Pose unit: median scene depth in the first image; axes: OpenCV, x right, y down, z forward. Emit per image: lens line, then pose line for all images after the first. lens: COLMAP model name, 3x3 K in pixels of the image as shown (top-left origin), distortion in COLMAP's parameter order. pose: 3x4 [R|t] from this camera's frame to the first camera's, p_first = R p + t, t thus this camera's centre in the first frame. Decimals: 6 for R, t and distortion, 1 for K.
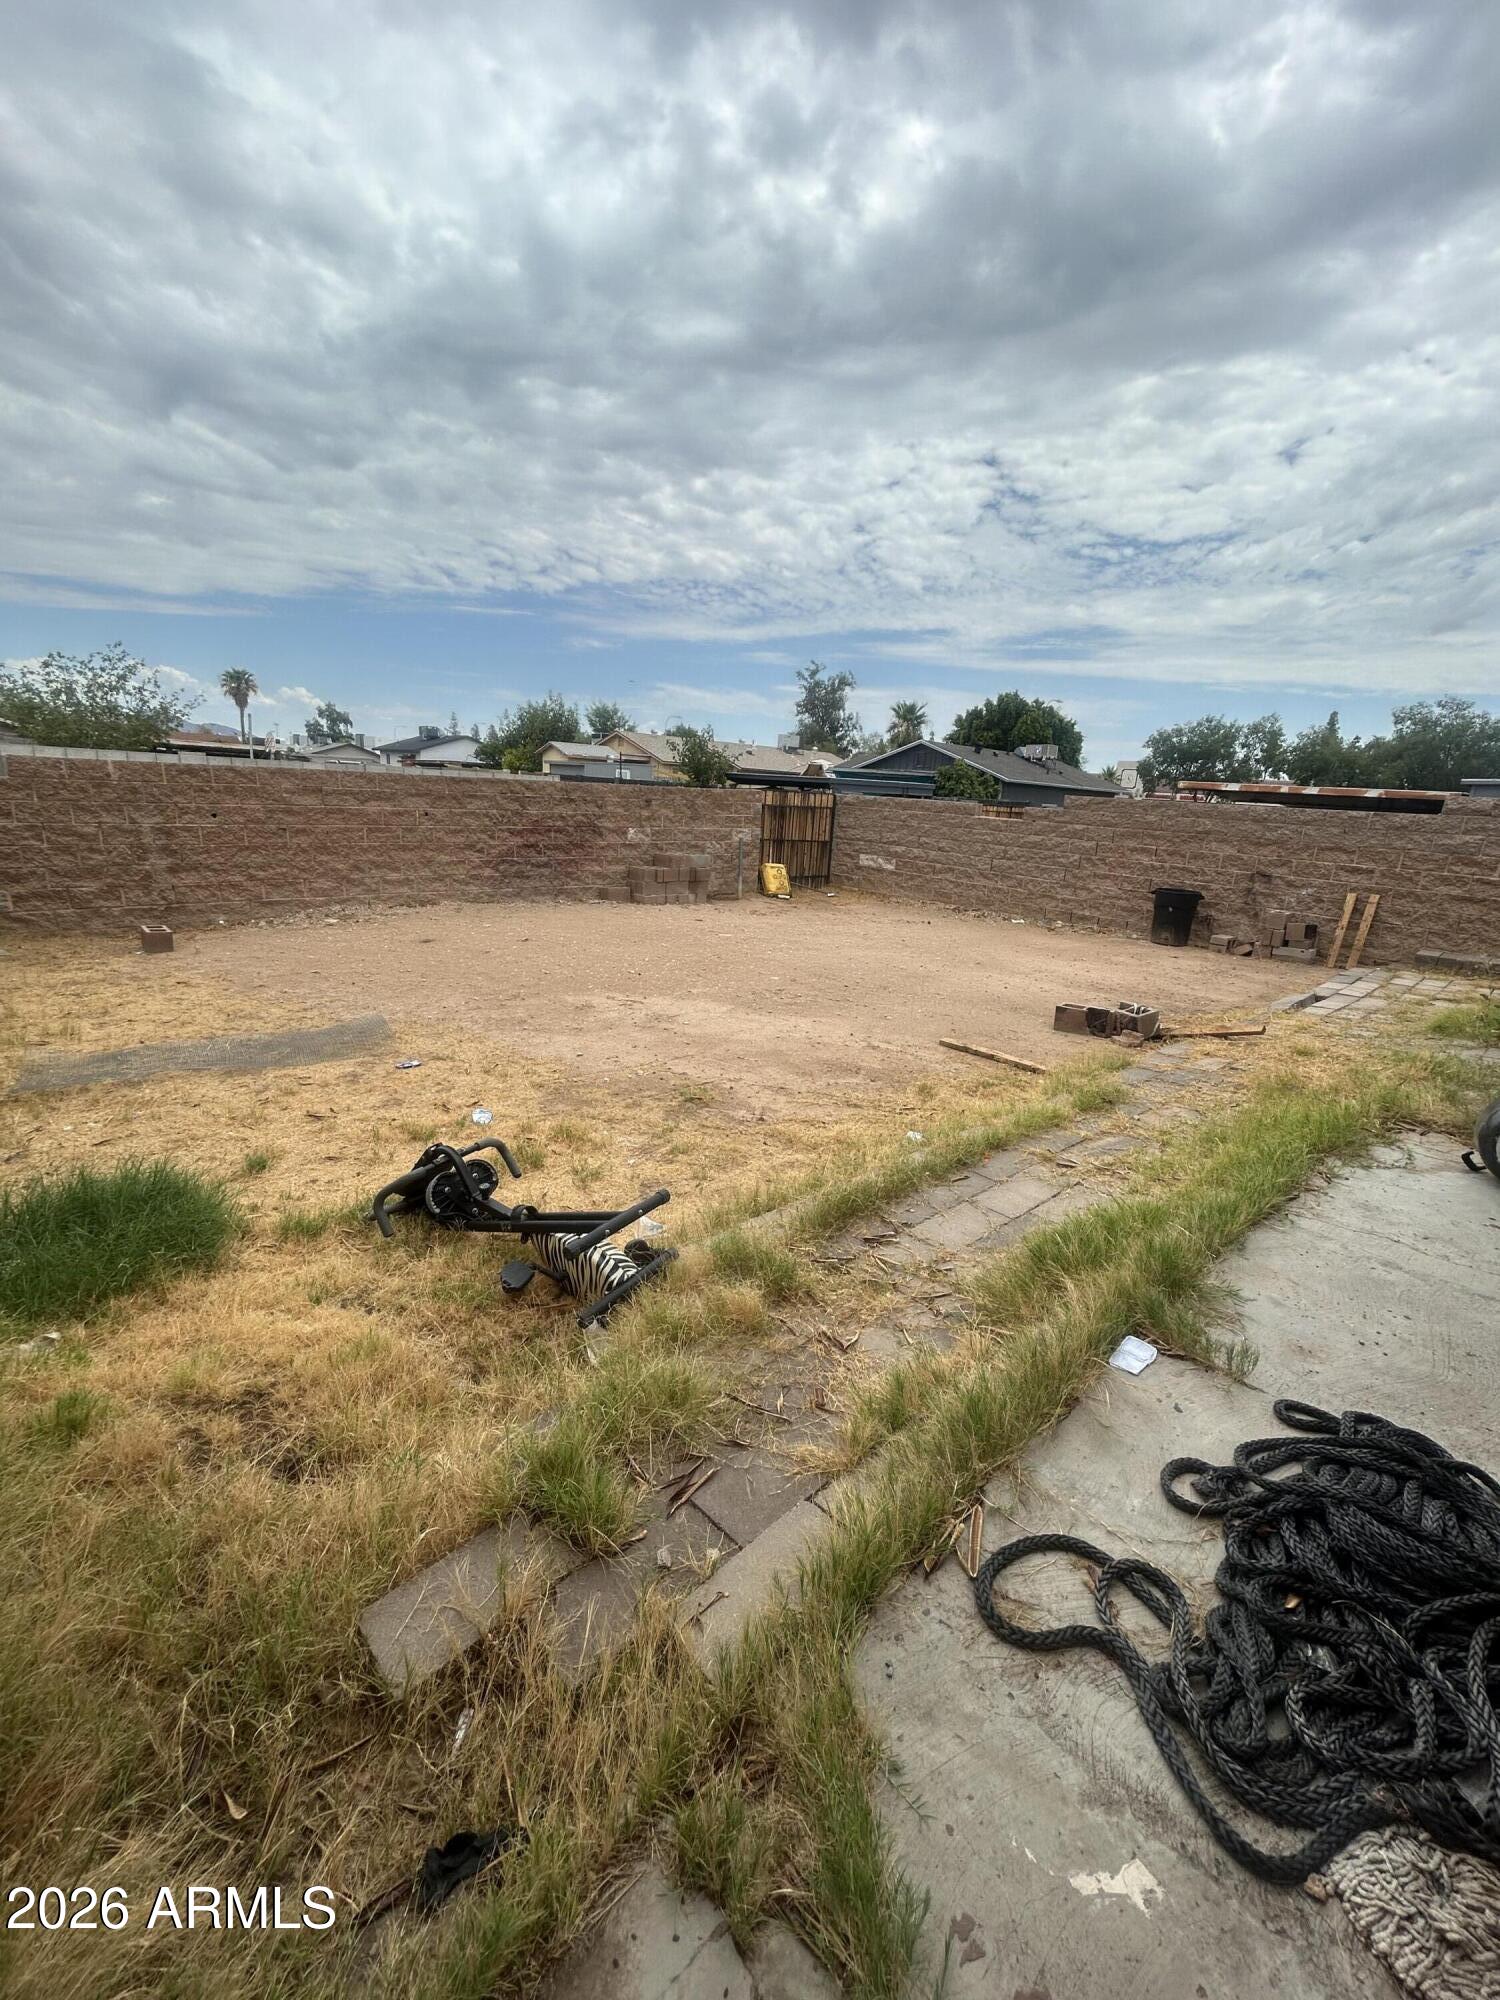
lens RADIAL K [[800.5, 0, 751.1], [0, 800.5, 1011.0], [0, 0, 1]] dist [-0.002152, 0.001100]
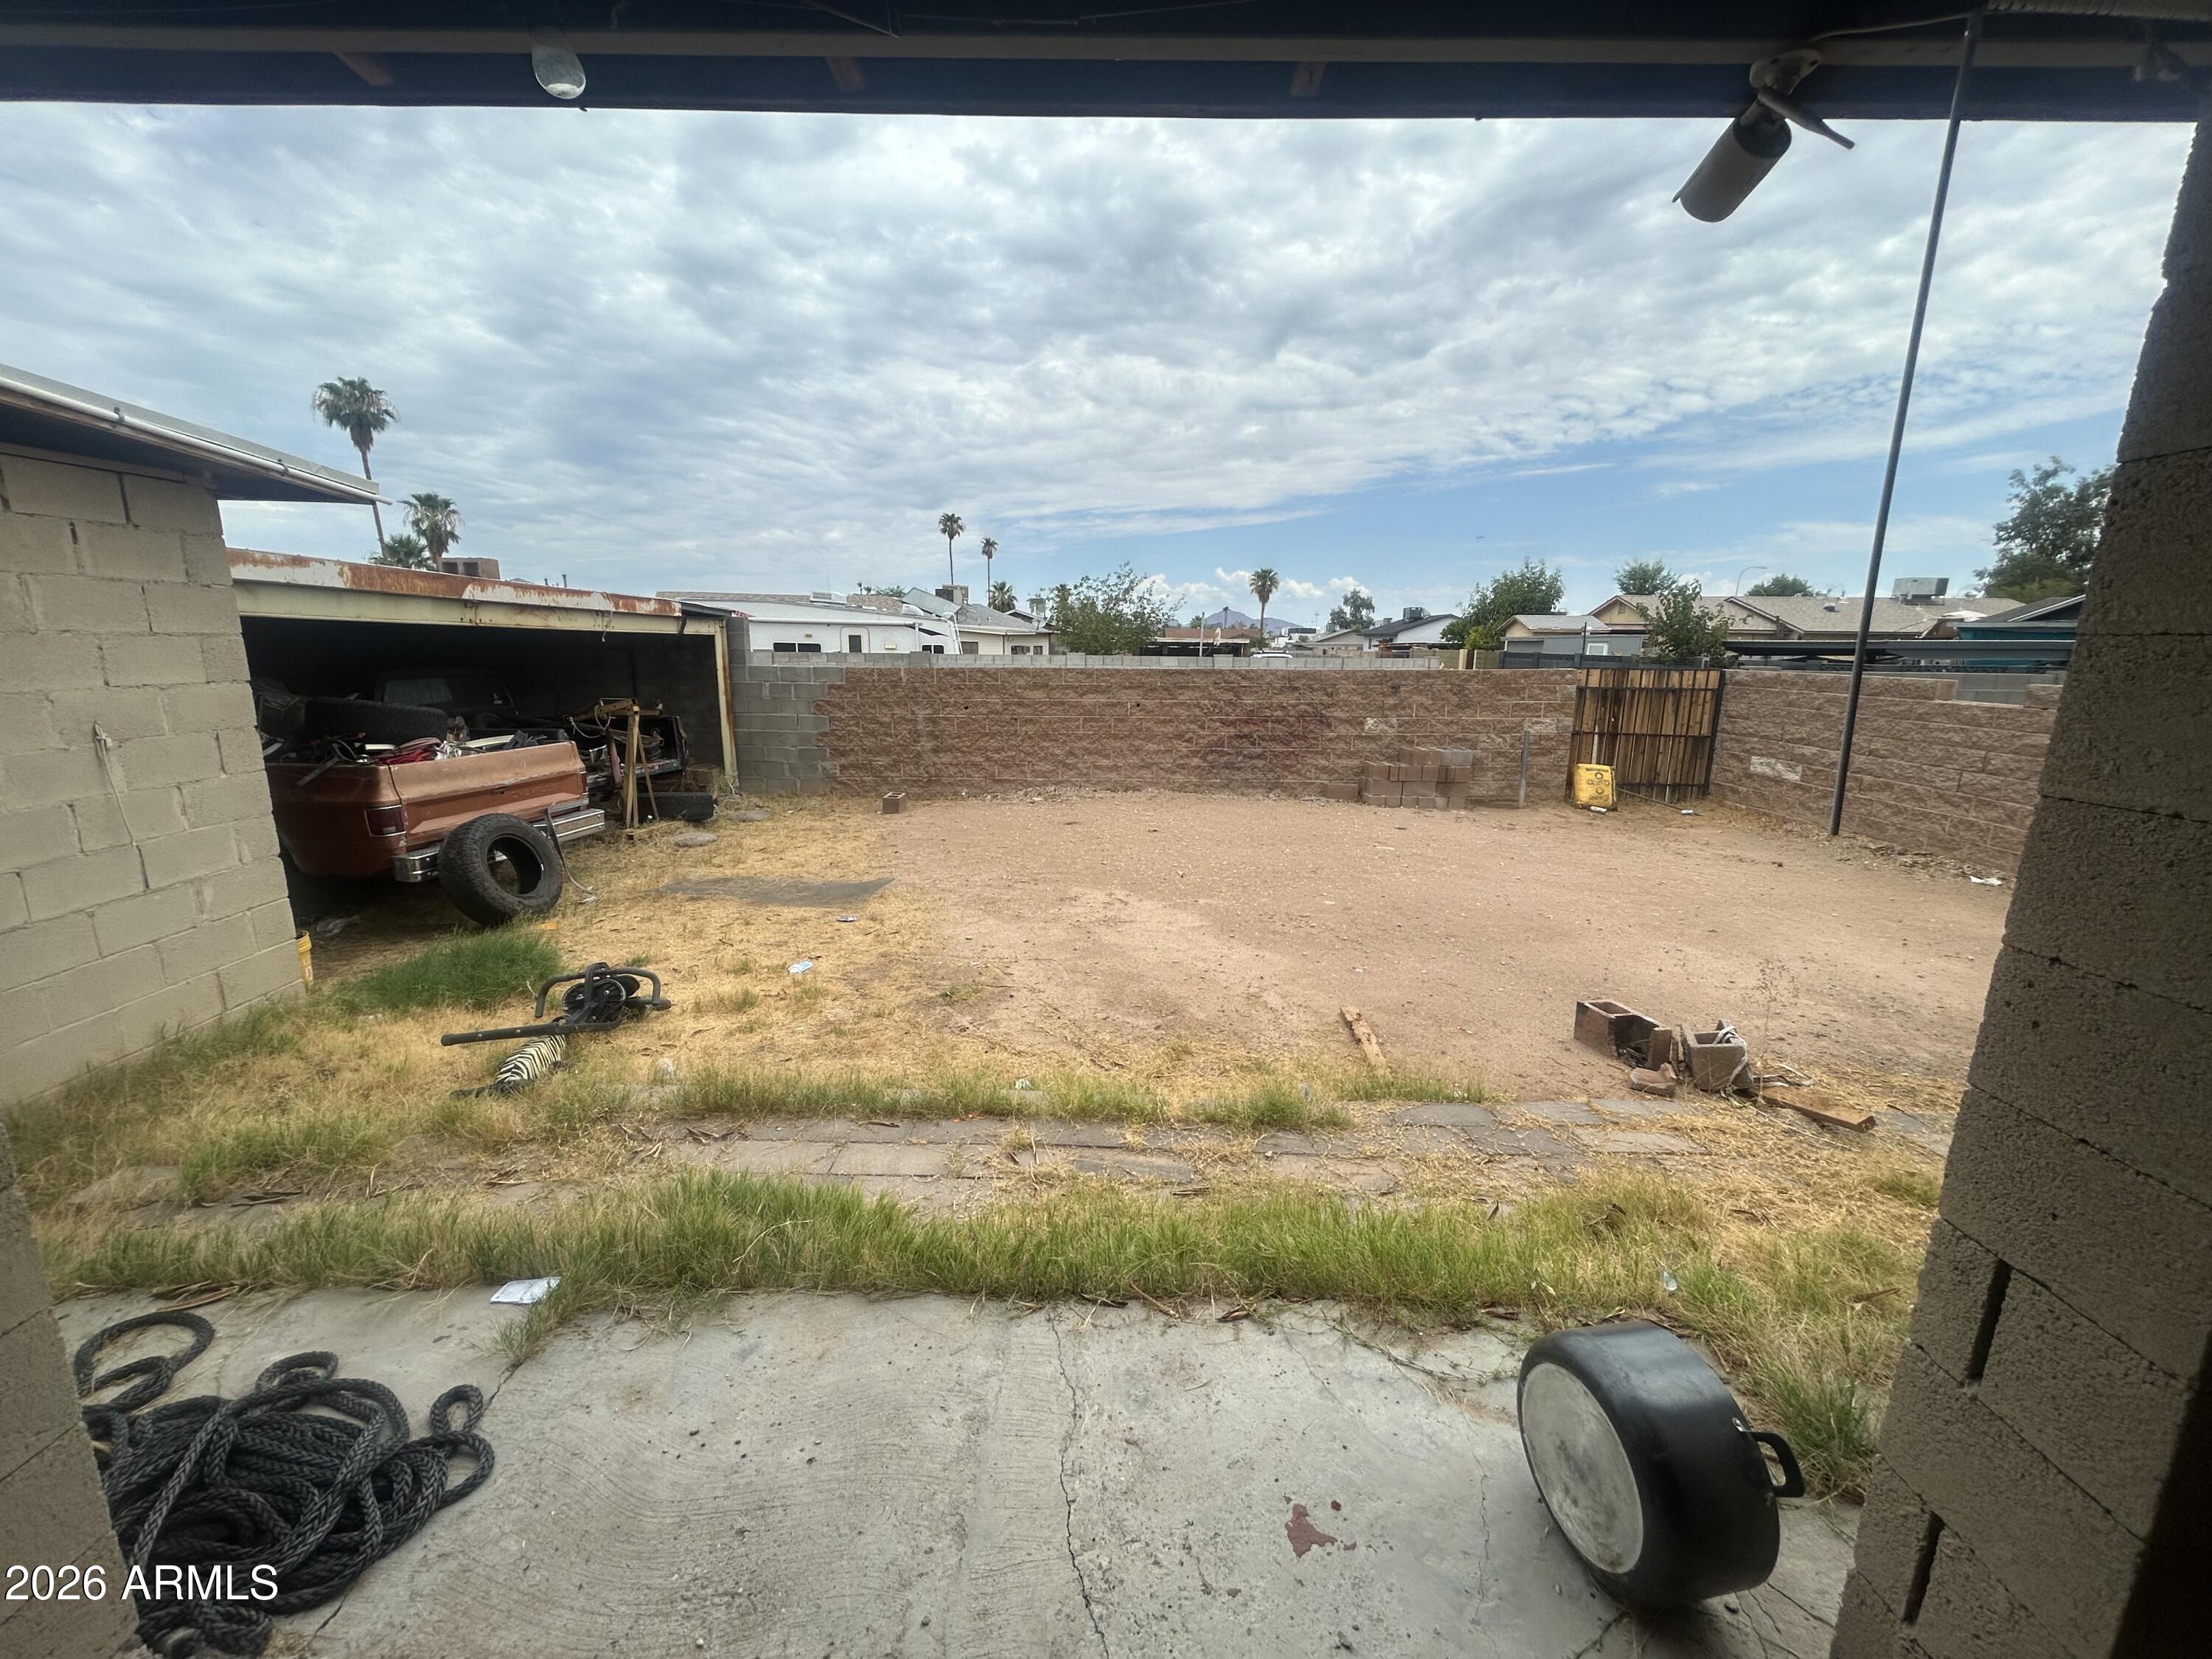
lens RADIAL K [[885.3, 0, 1108.1], [0, 885.3, 832.0], [0, 0, 1]] dist [-0.002152, 0.001100]
pose [[0.734252, 0.090789, -0.672779, 0.276210], [-0.150956, 0.988041, -0.031417, -0.029648], [0.661881, 0.124628, 0.739176, 0.103842]]
